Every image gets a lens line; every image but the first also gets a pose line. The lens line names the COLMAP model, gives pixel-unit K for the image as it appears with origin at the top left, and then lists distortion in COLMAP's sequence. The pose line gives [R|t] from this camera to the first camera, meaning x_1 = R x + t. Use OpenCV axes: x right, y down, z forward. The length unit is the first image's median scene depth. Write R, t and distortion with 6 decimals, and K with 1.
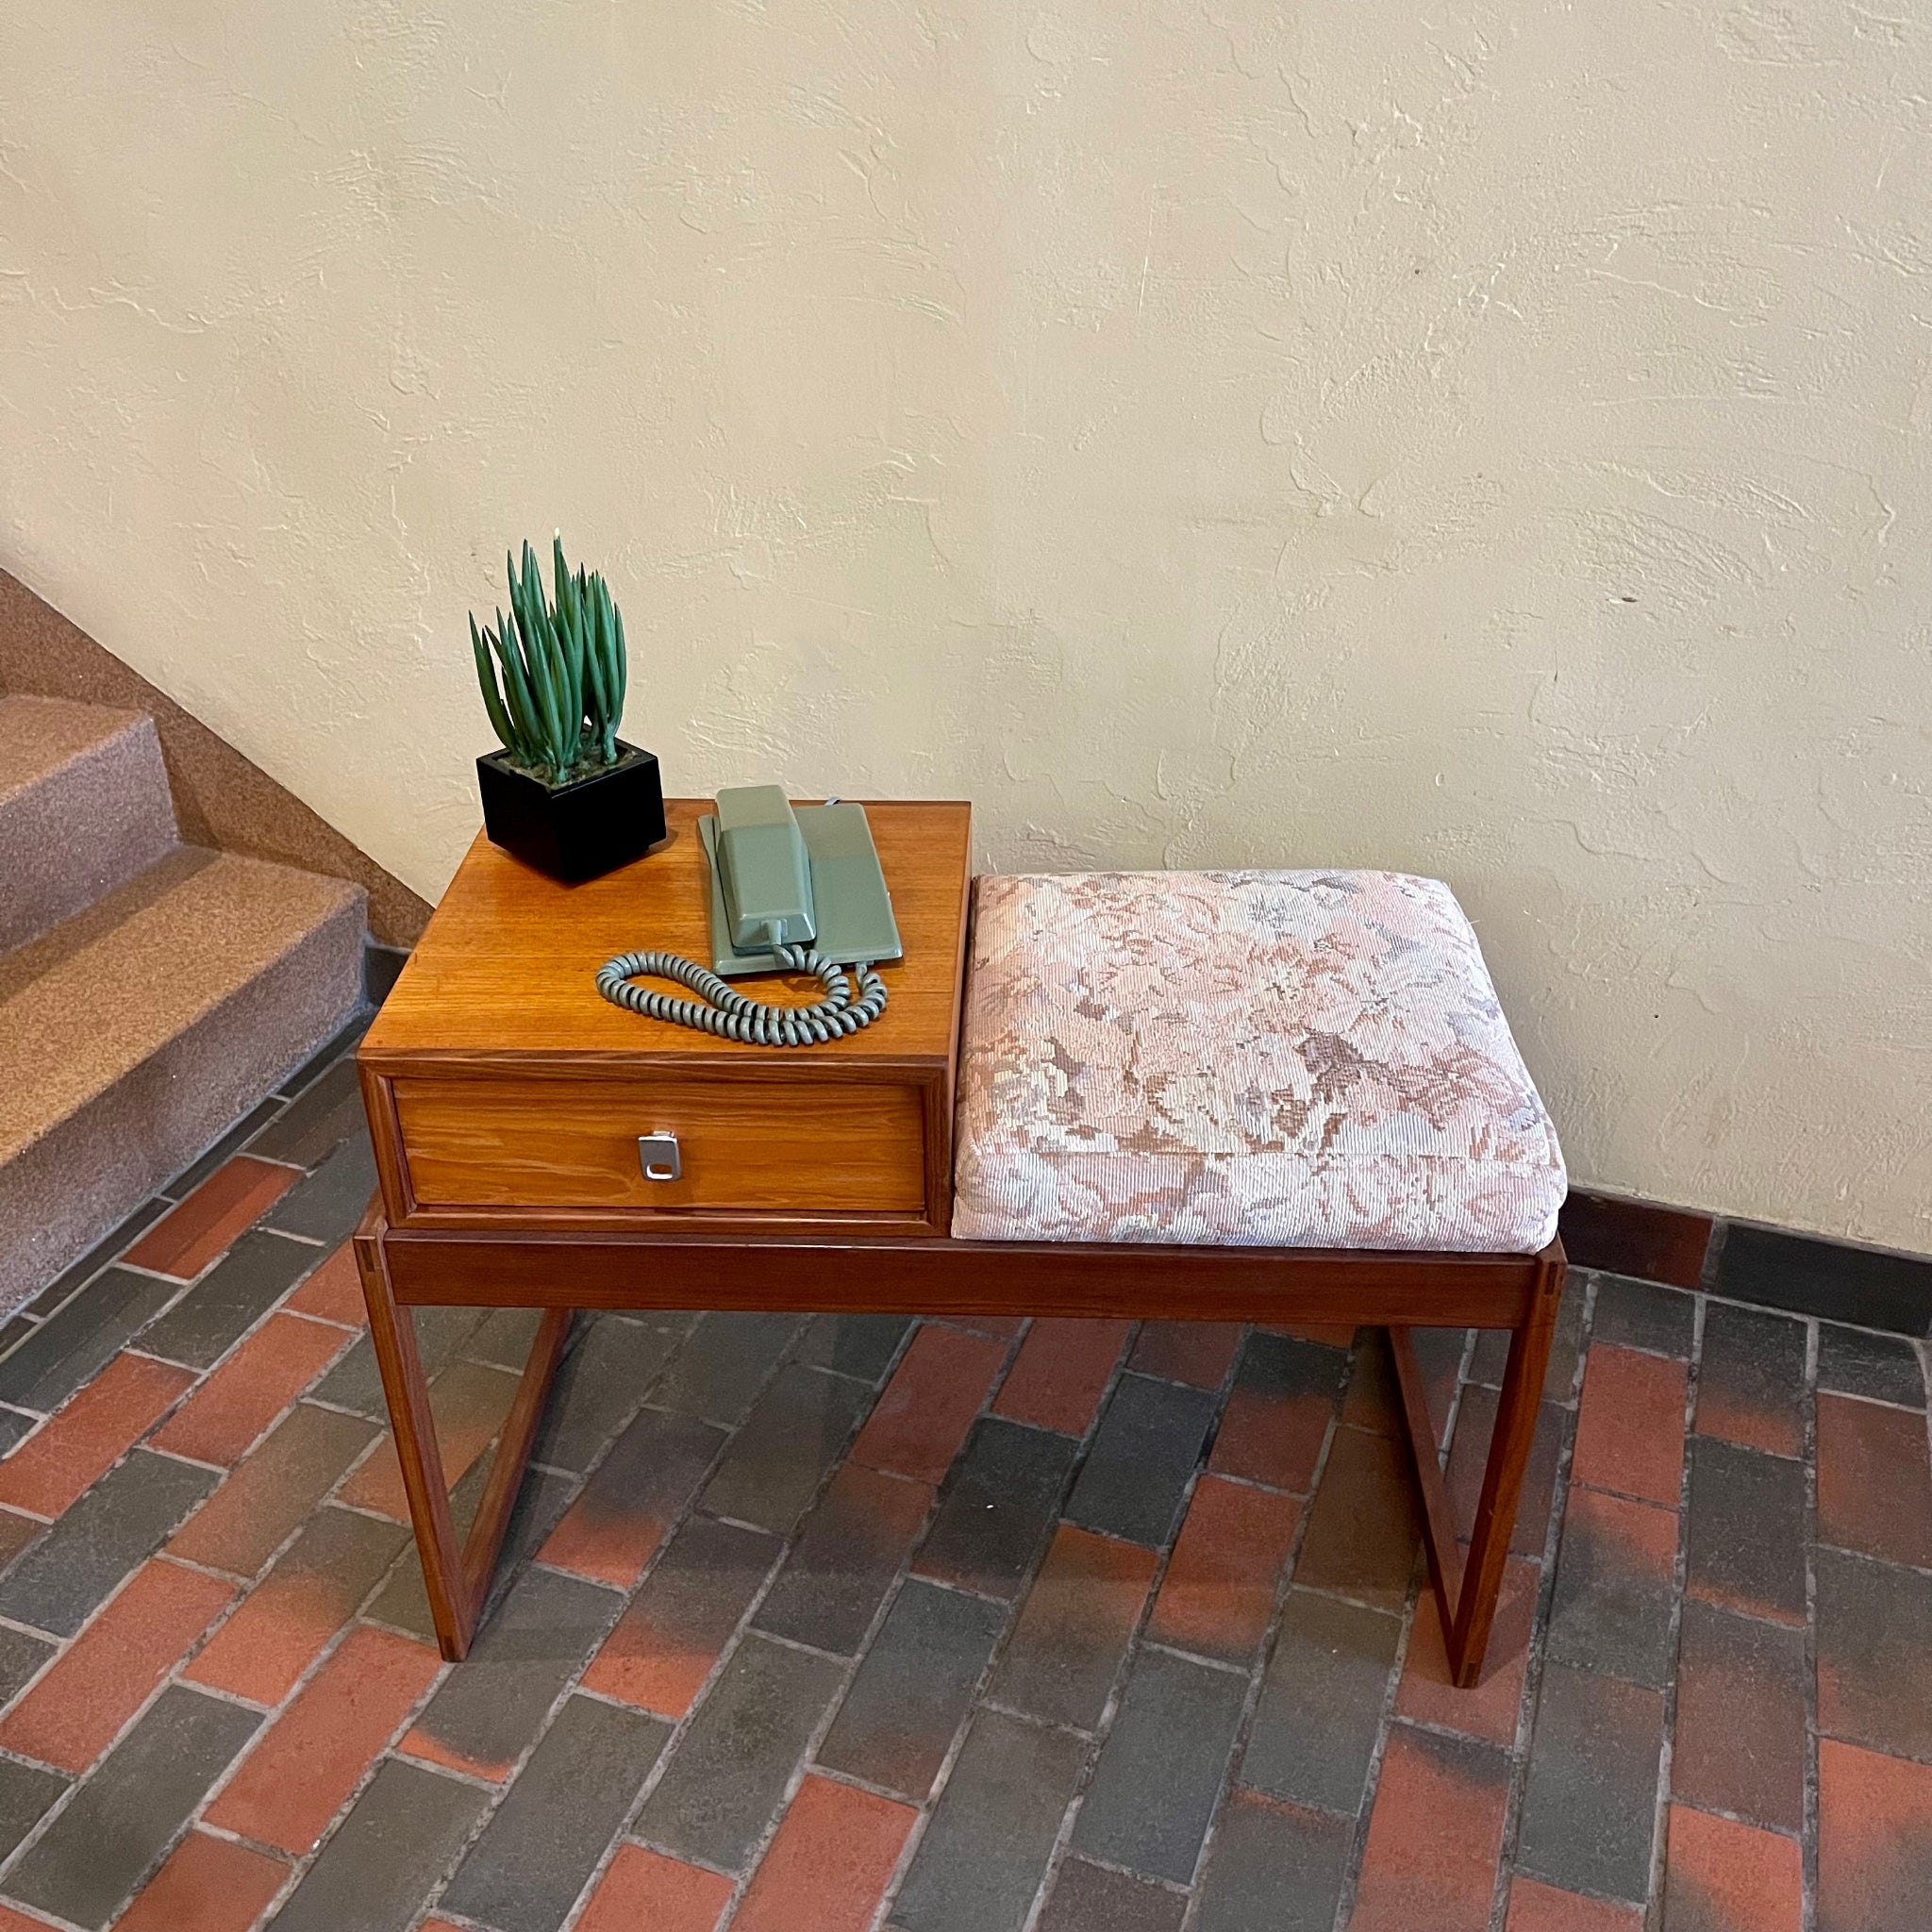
lens RADIAL K [[1955.5, 0, 959.8], [0, 1955.5, 964.2], [0, 0, 1]] dist [0.031243, -0.008478]
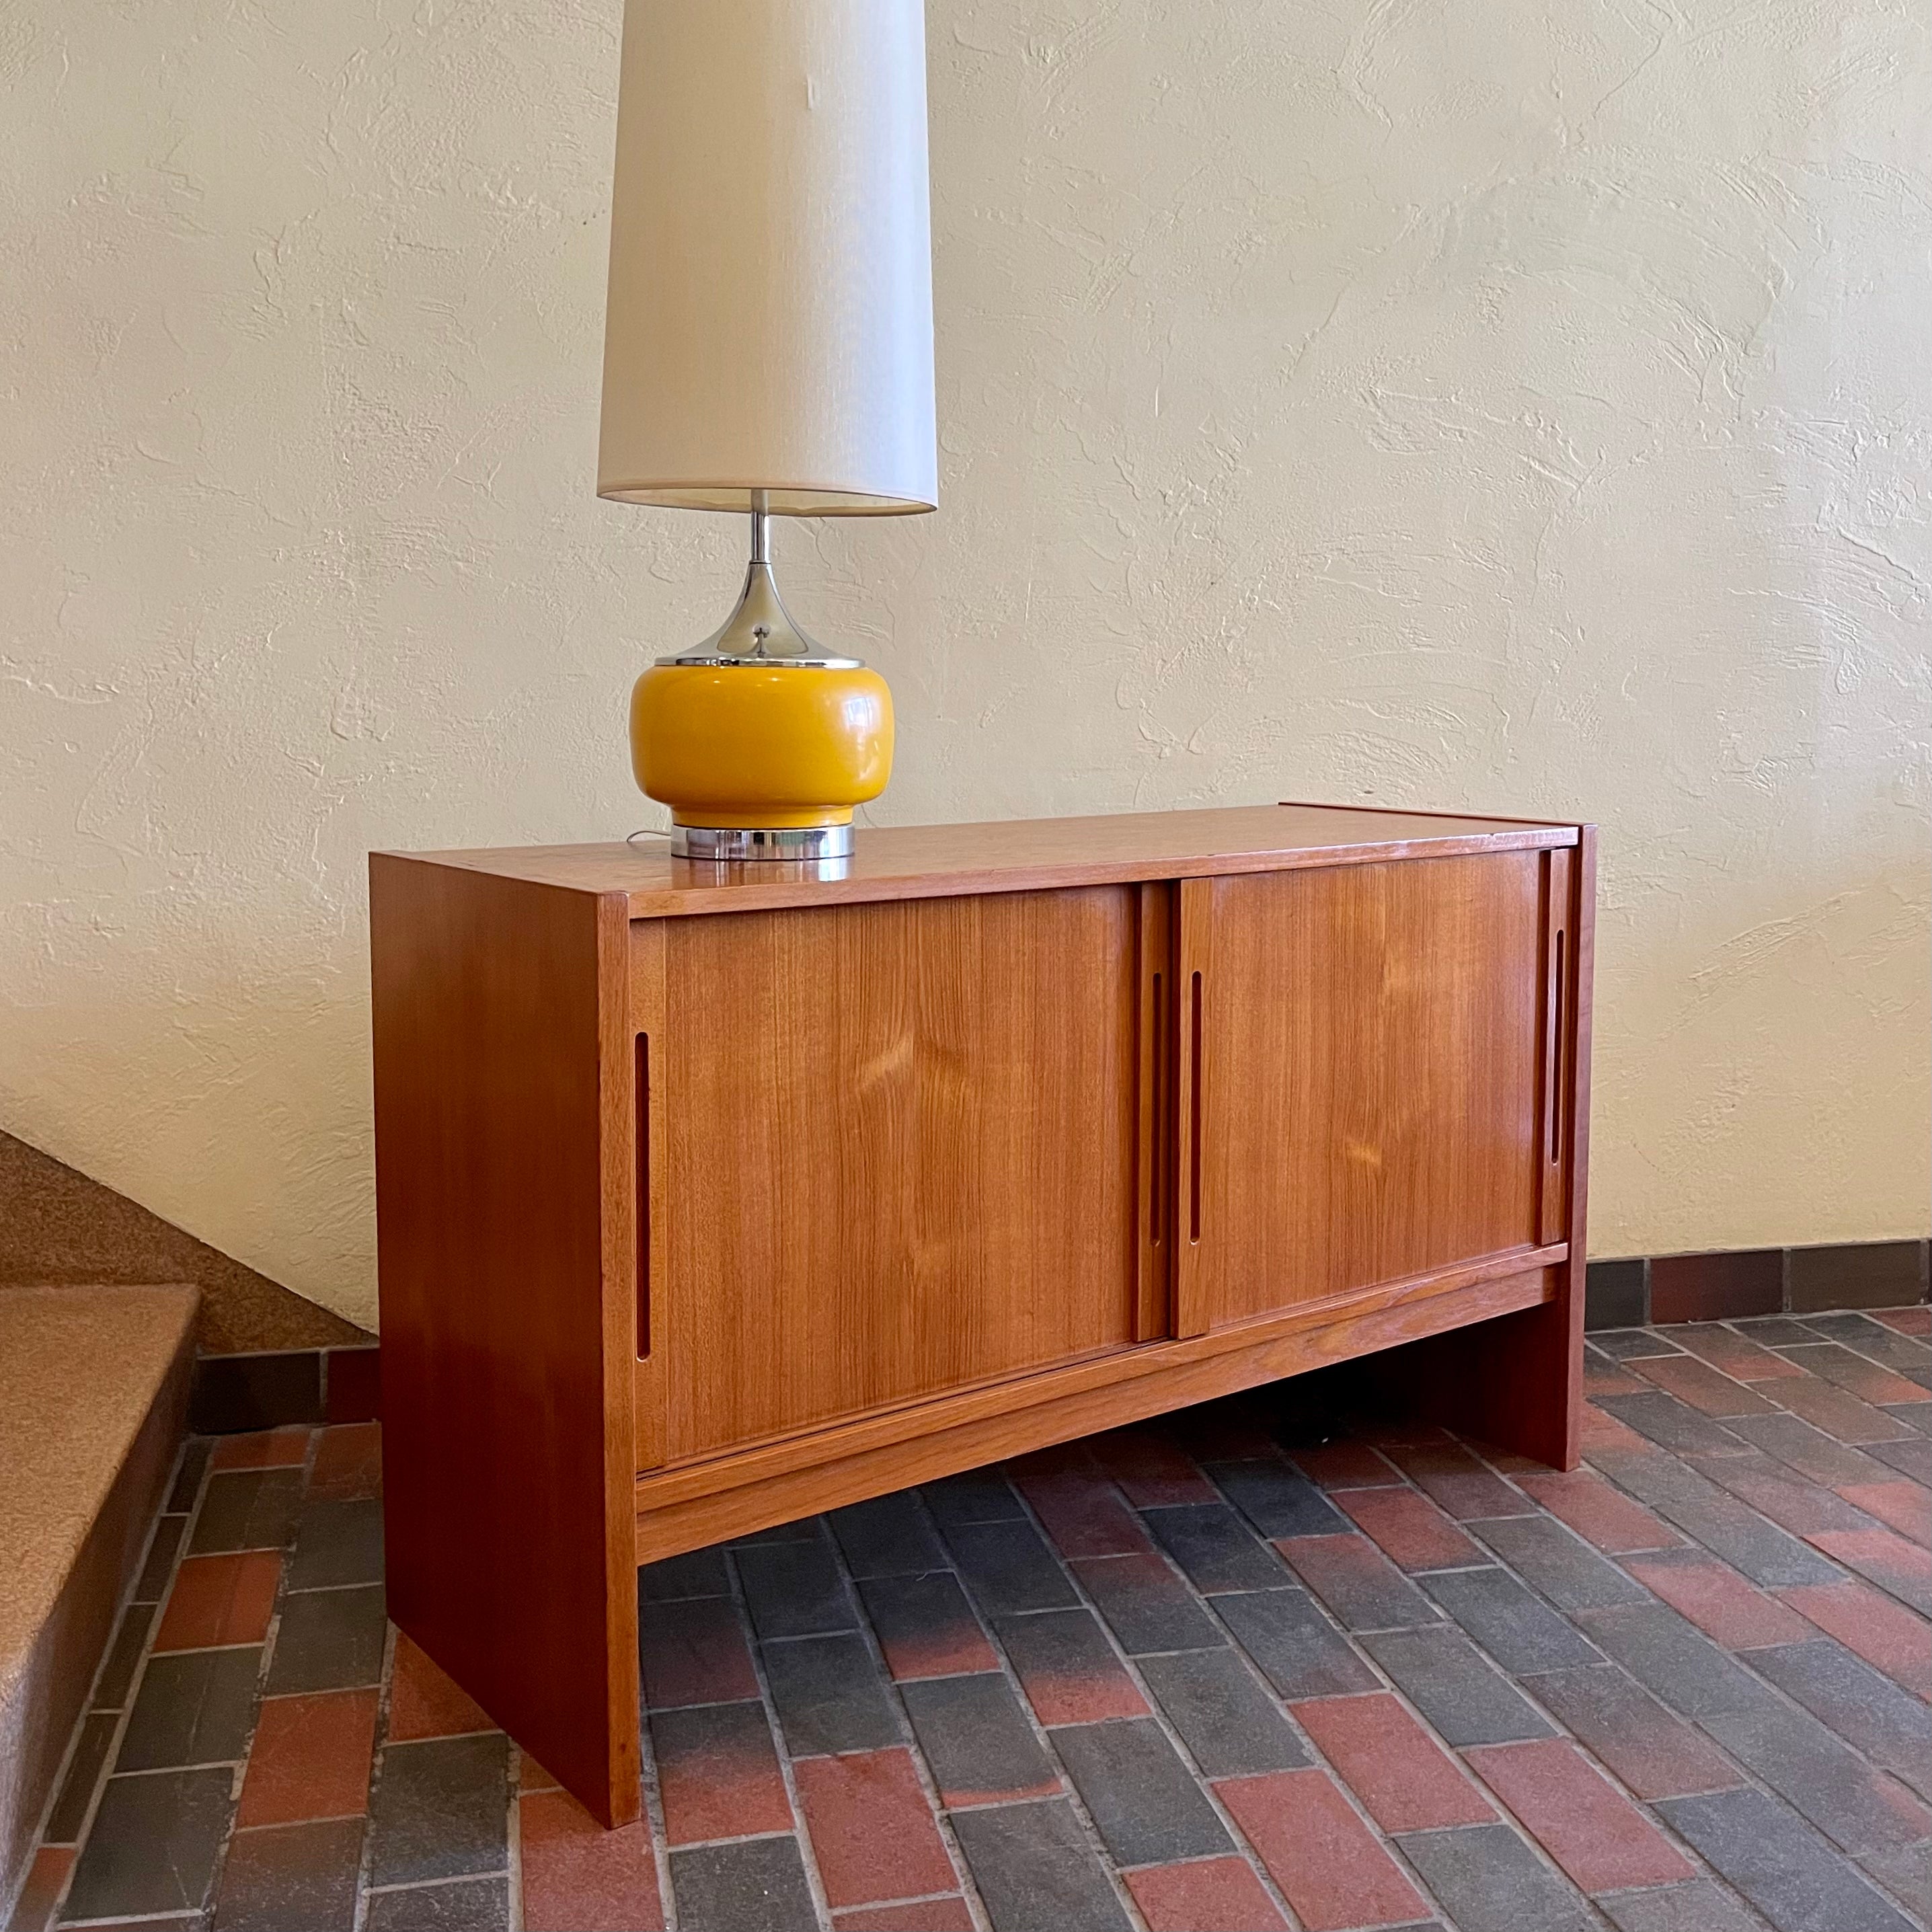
lens RADIAL K [[2052.2, 0, 968.9], [0, 2052.2, 842.9], [0, 0, 1]] dist [0.031588, -0.004528]
pose [[0.832649, -0.034006, 0.552756, -0.768837], [0.277727, 0.889170, -0.363654, 0.327403], [-0.479128, 0.456311, 0.749811, 0.019022]]
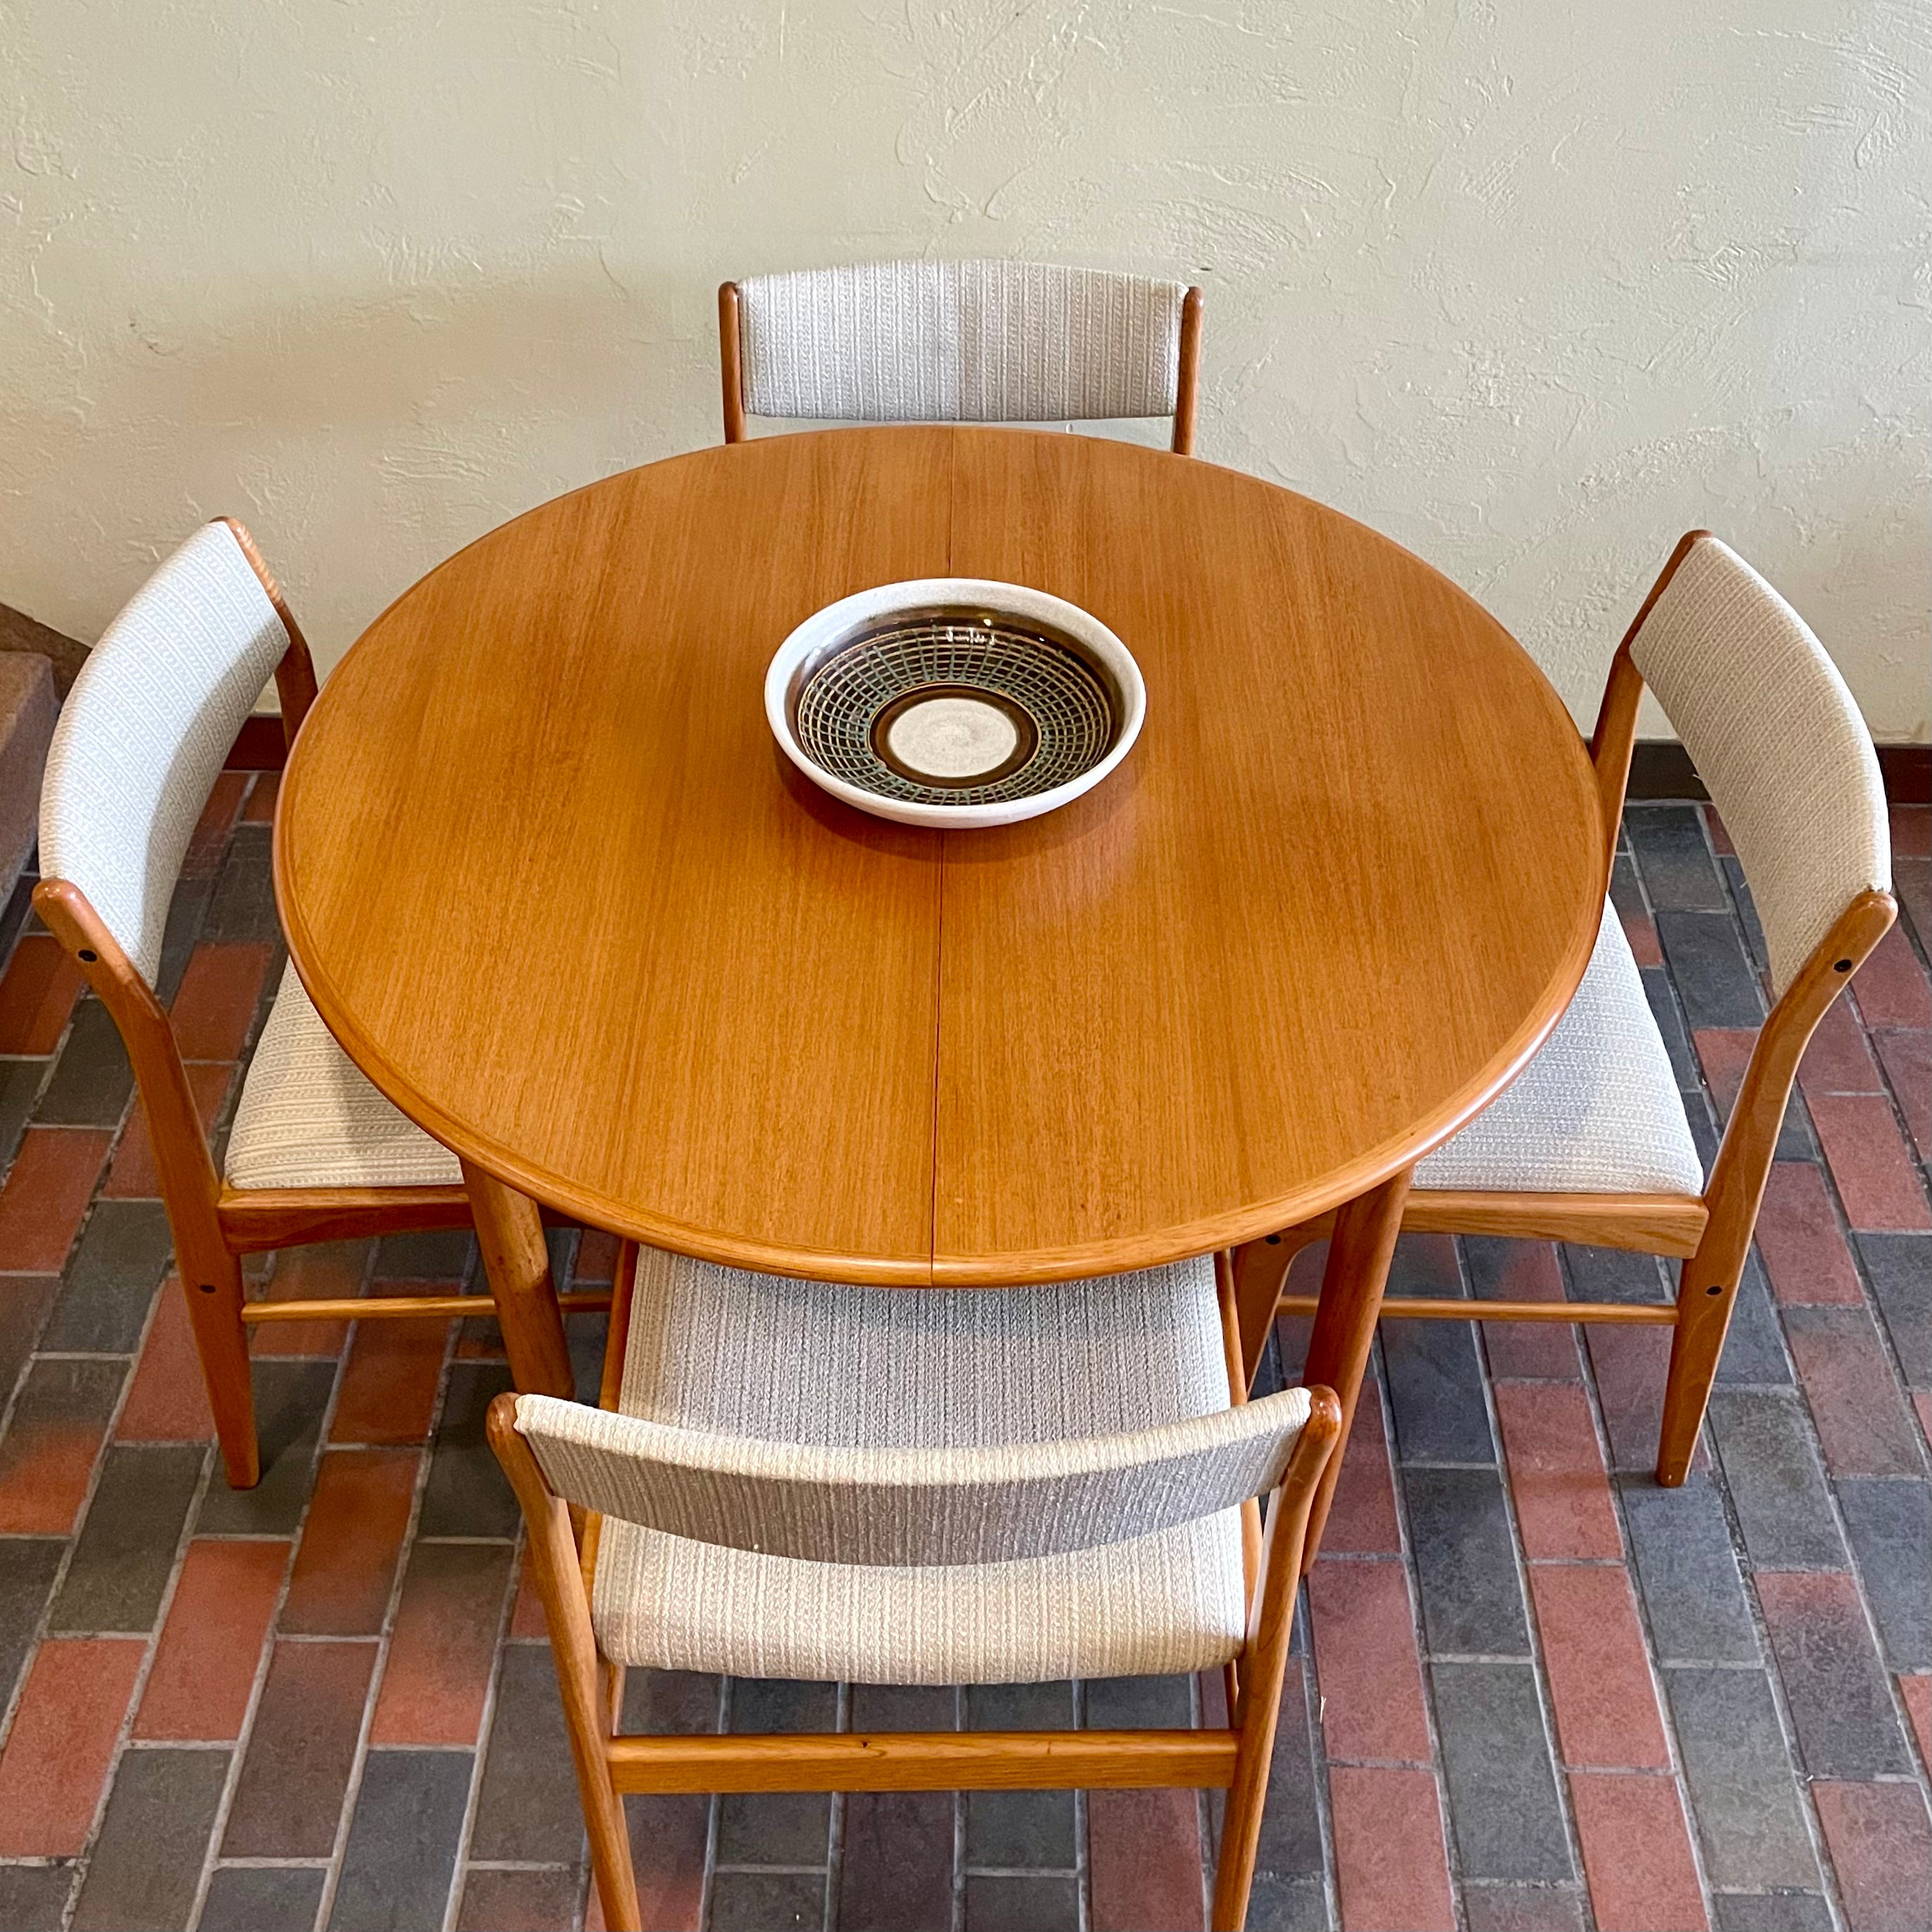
lens RADIAL K [[2156.4, 0, 979.8], [0, 2156.4, 1018.4], [0, 0, 1]] dist [0.011135, 0.022643]
pose [[0.939440, -0.225447, 0.258121, -0.261609], [0.153980, 0.950527, 0.269793, -0.128939], [-0.306175, -0.213709, 0.927678, -0.337245]]
